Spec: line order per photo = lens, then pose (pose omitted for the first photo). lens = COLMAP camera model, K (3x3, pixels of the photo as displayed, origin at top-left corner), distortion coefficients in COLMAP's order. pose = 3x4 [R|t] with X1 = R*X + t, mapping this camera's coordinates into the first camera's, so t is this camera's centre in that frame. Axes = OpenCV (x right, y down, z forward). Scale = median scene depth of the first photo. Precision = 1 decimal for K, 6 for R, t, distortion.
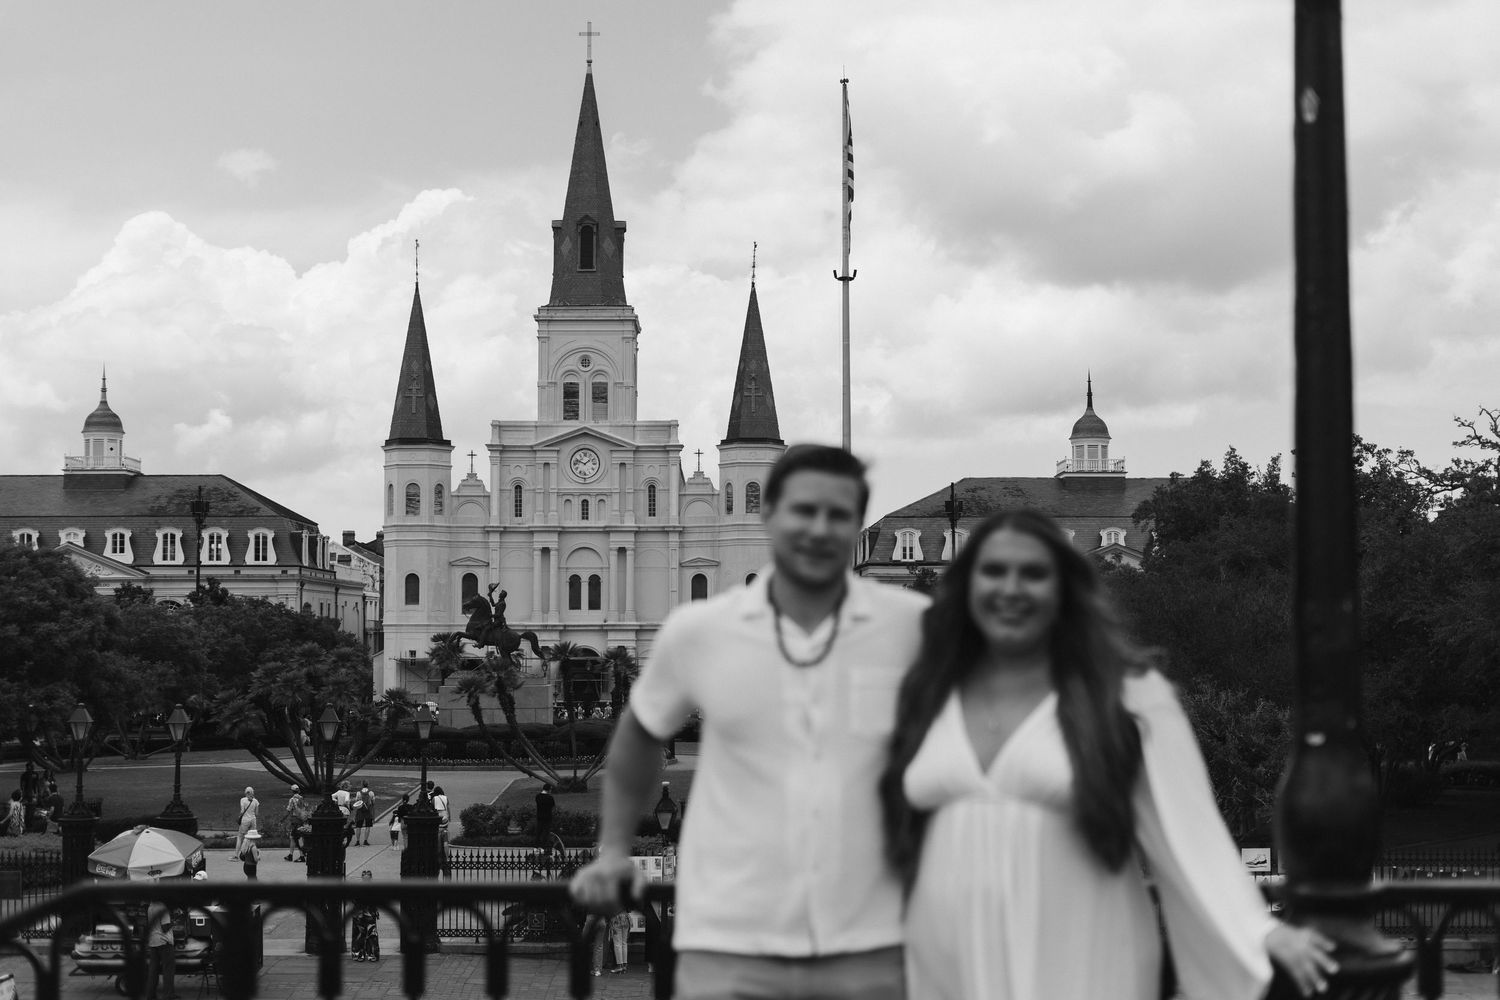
lens RADIAL K [[2118.2, 0, 755.4], [0, 2118.2, 459.1], [0, 0, 1]] dist [-0.000554, 0.008756]
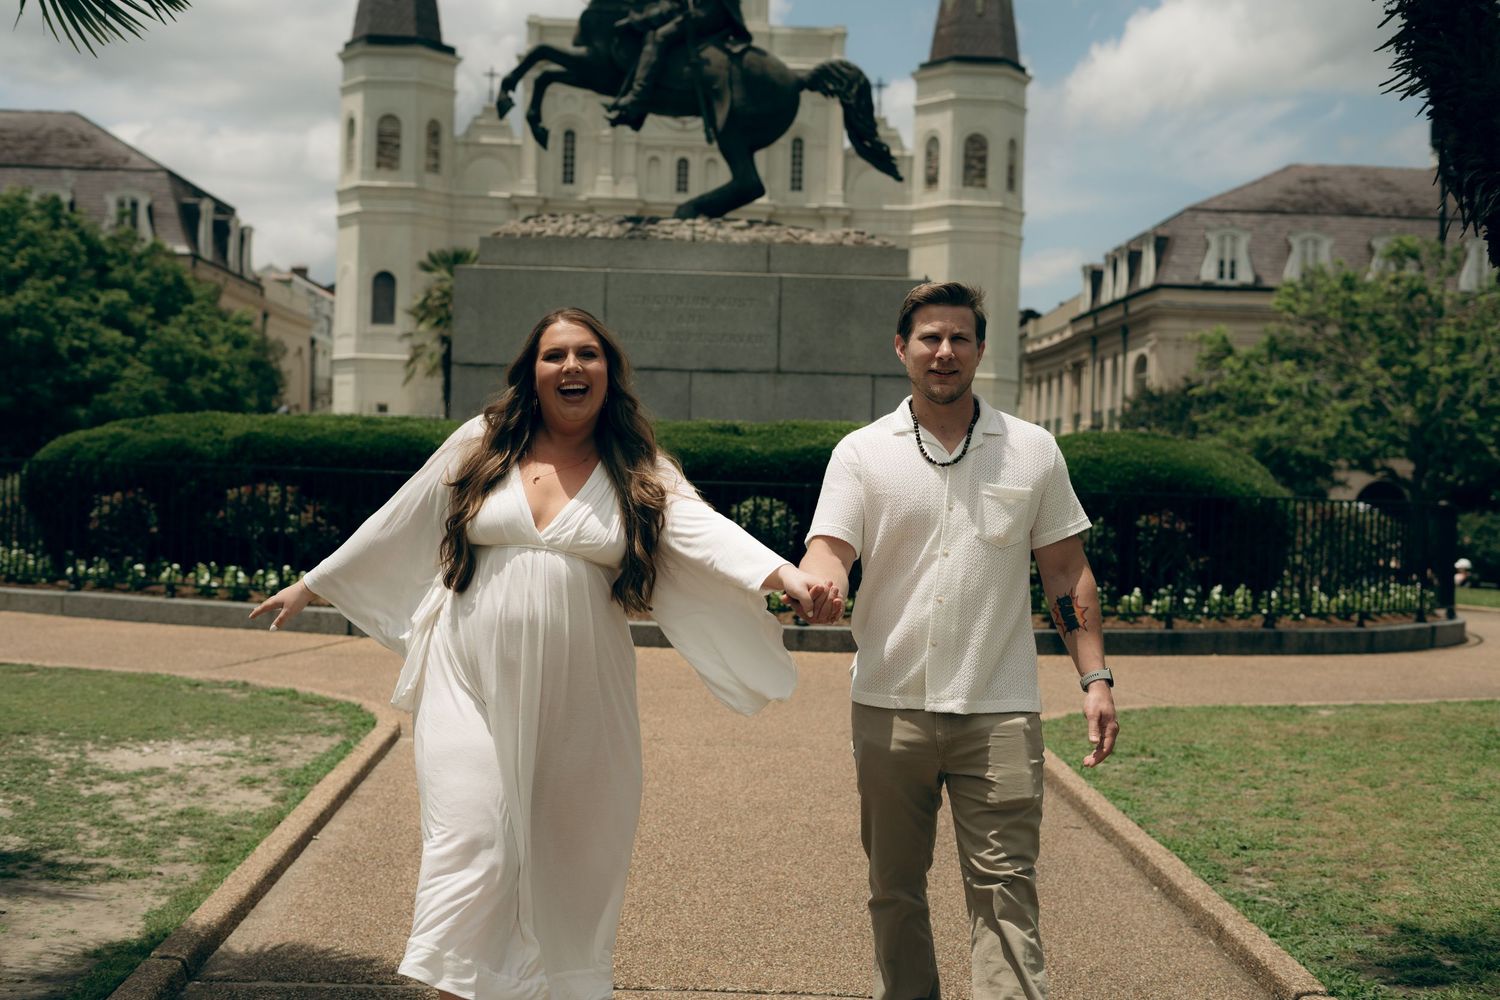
lens RADIAL K [[2118.2, 0, 755.4], [0, 2118.2, 459.1], [0, 0, 1]] dist [-0.000554, 0.008756]
pose [[0.999389, 0.033937, 0.008378, -0.063295], [-0.034456, 0.996773, 0.072501, 0.059475], [-0.005890, -0.072745, 0.997333, 0.414782]]
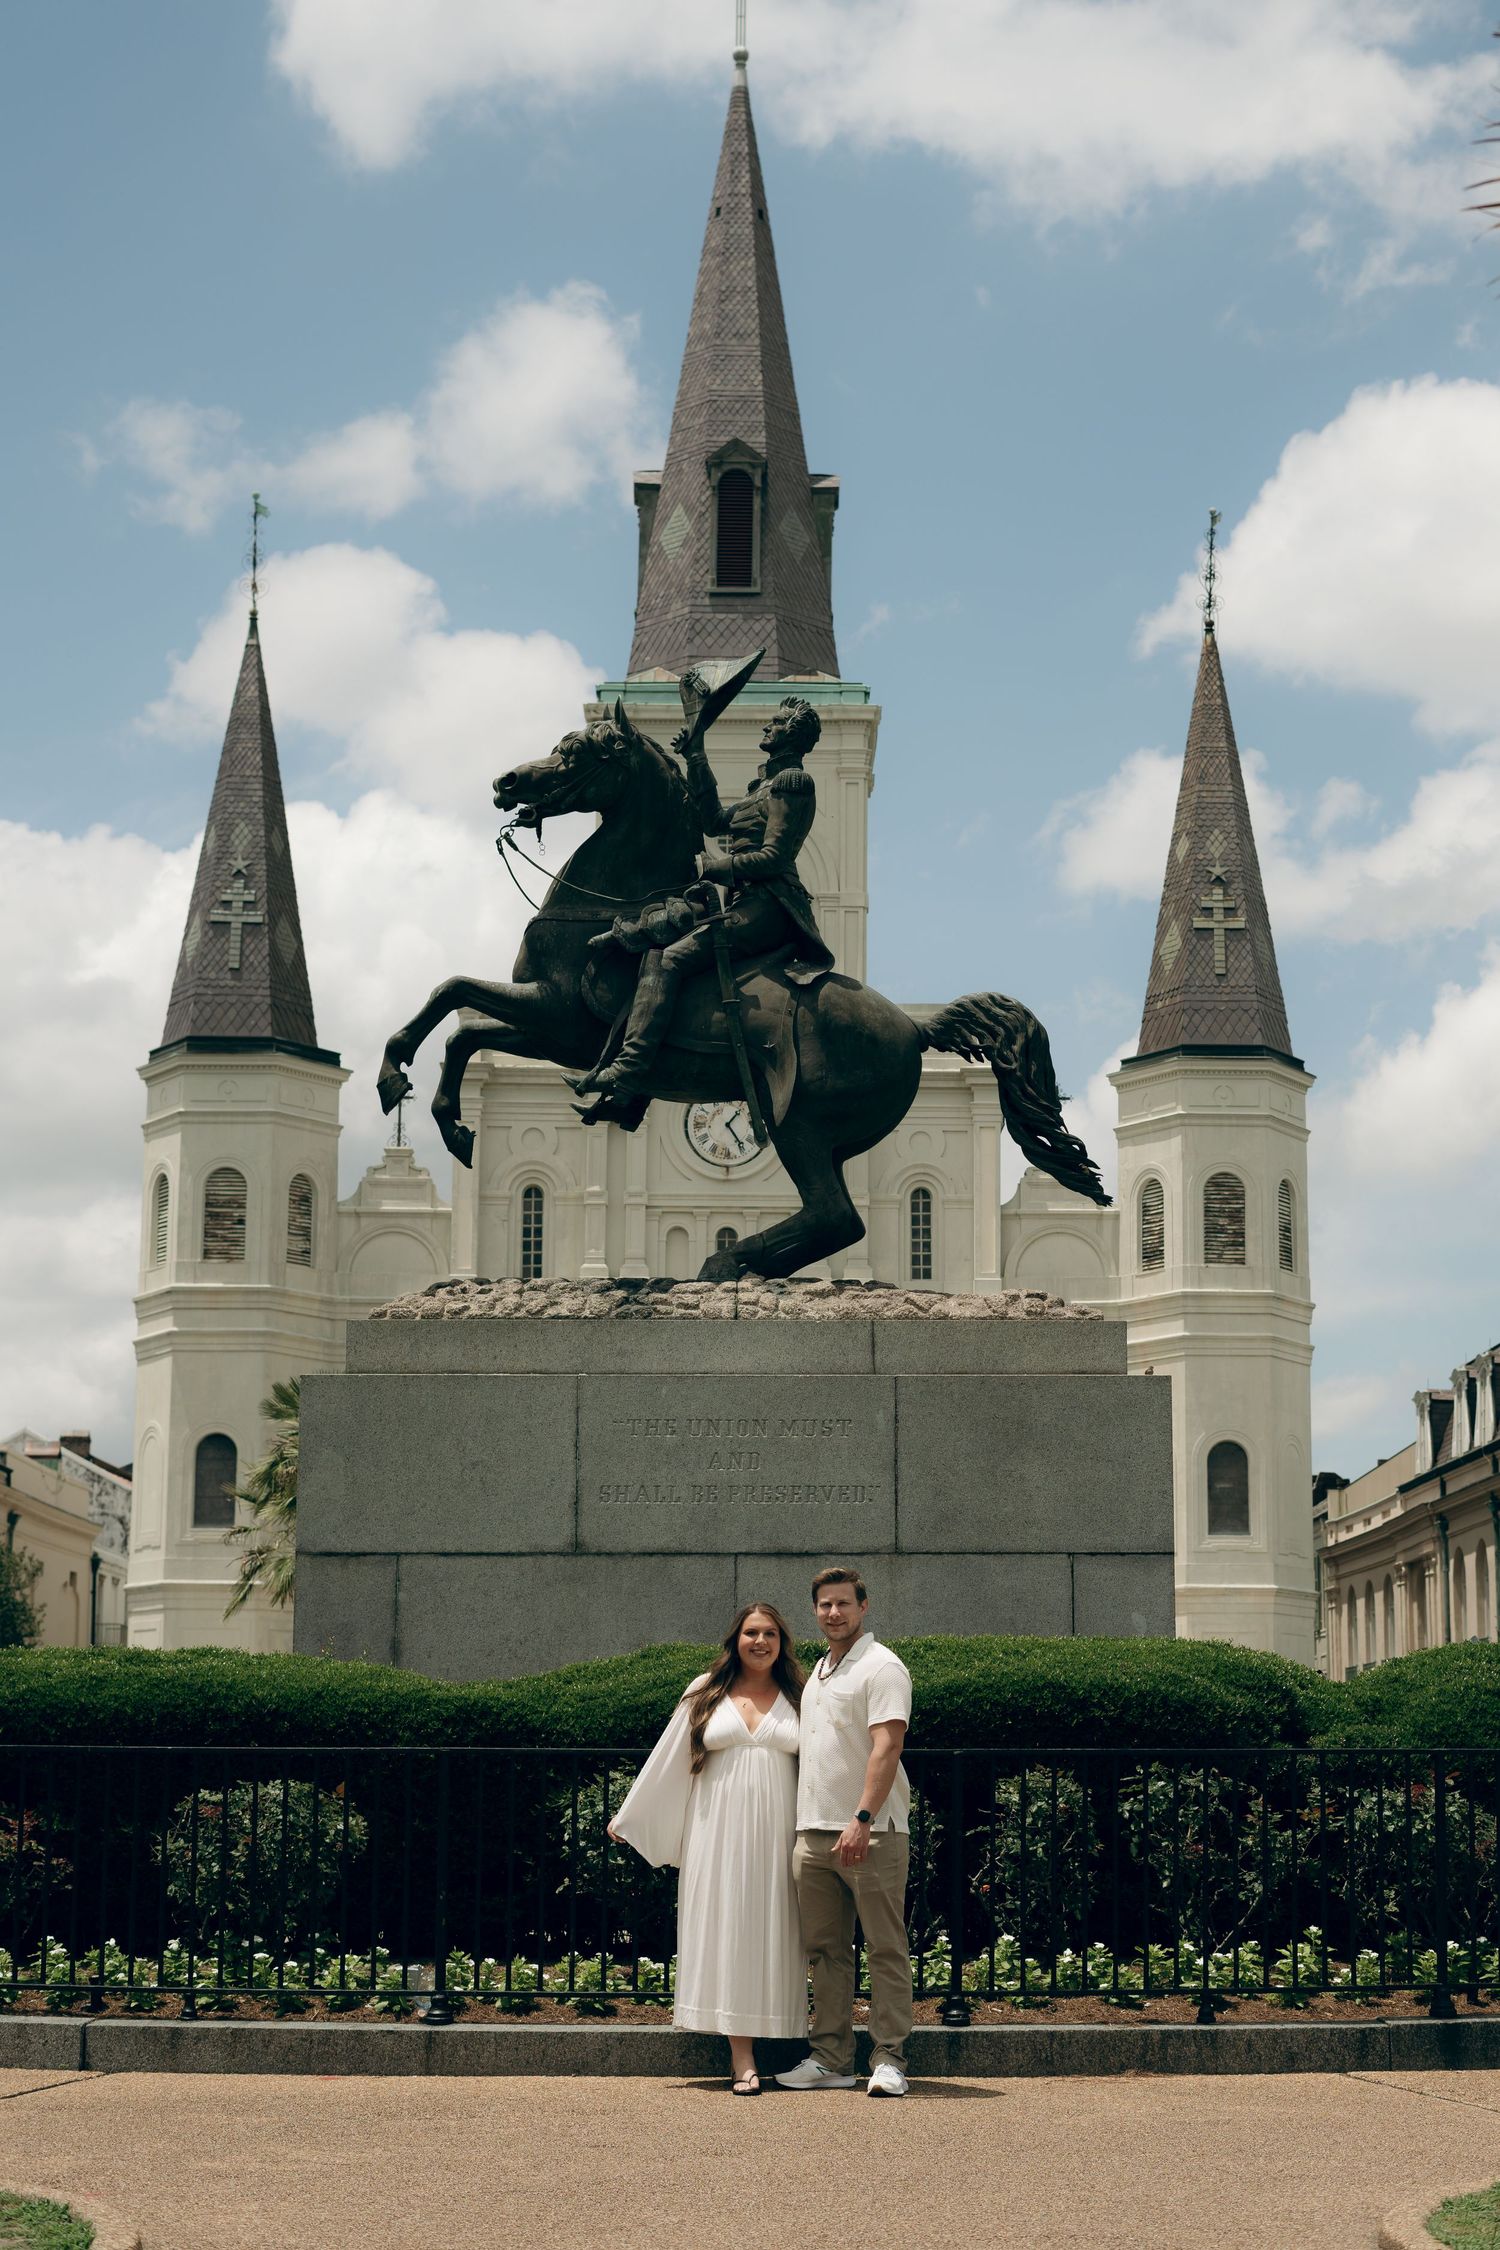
lens RADIAL K [[3534.9, 0, 865.0], [0, 3534.9, 1126.3], [0, 0, 1]] dist [-0.011726, 0.014338]
pose [[0.999954, 0.006928, 0.006681, -0.062707], [-0.006192, 0.994500, -0.104554, 0.063124], [-0.007369, 0.104508, 0.994497, 0.432844]]
